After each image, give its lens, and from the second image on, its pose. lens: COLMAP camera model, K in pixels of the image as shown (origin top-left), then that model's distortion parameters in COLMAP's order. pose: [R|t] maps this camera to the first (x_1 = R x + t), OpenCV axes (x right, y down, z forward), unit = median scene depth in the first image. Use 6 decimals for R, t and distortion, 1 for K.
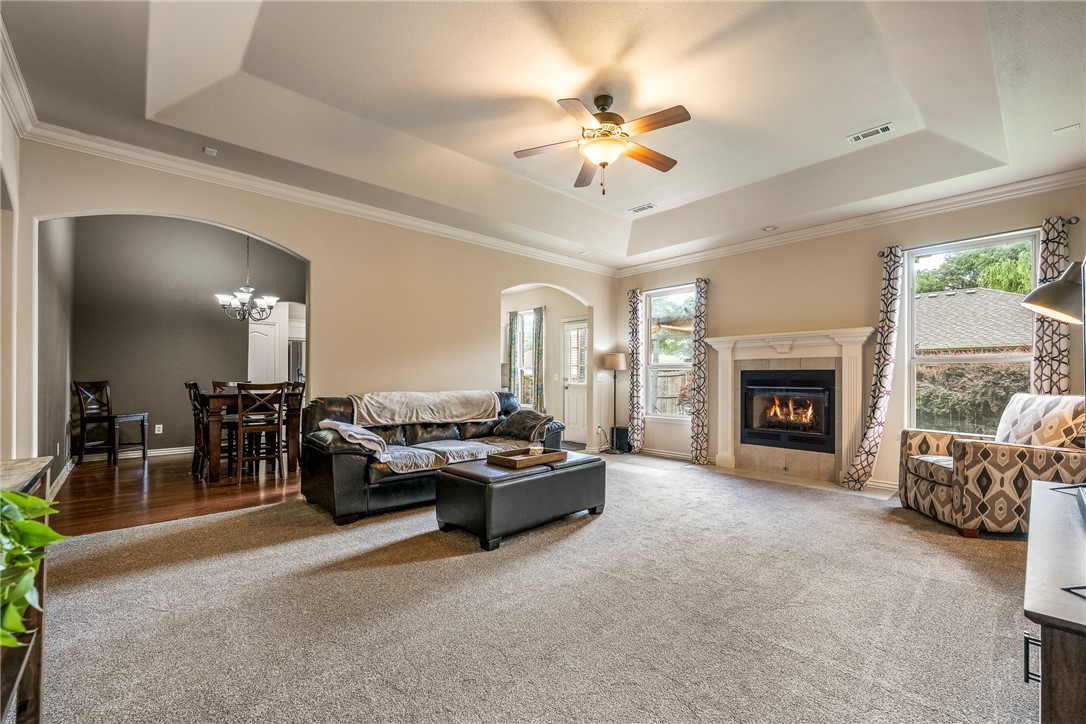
lens RADIAL K [[466.6, 0, 543.0], [0, 466.6, 362.0], [0, 0, 1]] dist [0.000137, -0.000018]
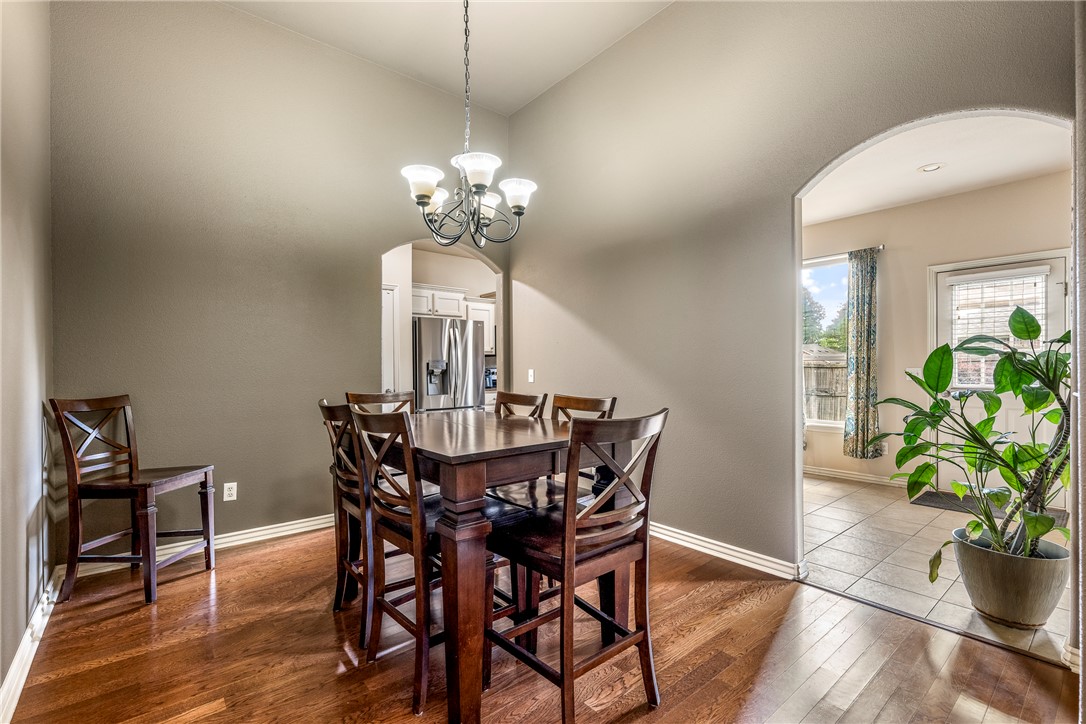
lens RADIAL K [[487.1, 0, 543.0], [0, 487.1, 362.0], [0, 0, 1]] dist [0.001991, 0.000160]
pose [[0.998830, -0.012028, -0.046840, -0.516626], [0.012790, 0.999790, 0.016003, 0.005090], [0.046637, -0.016583, 0.998774, 0.556632]]
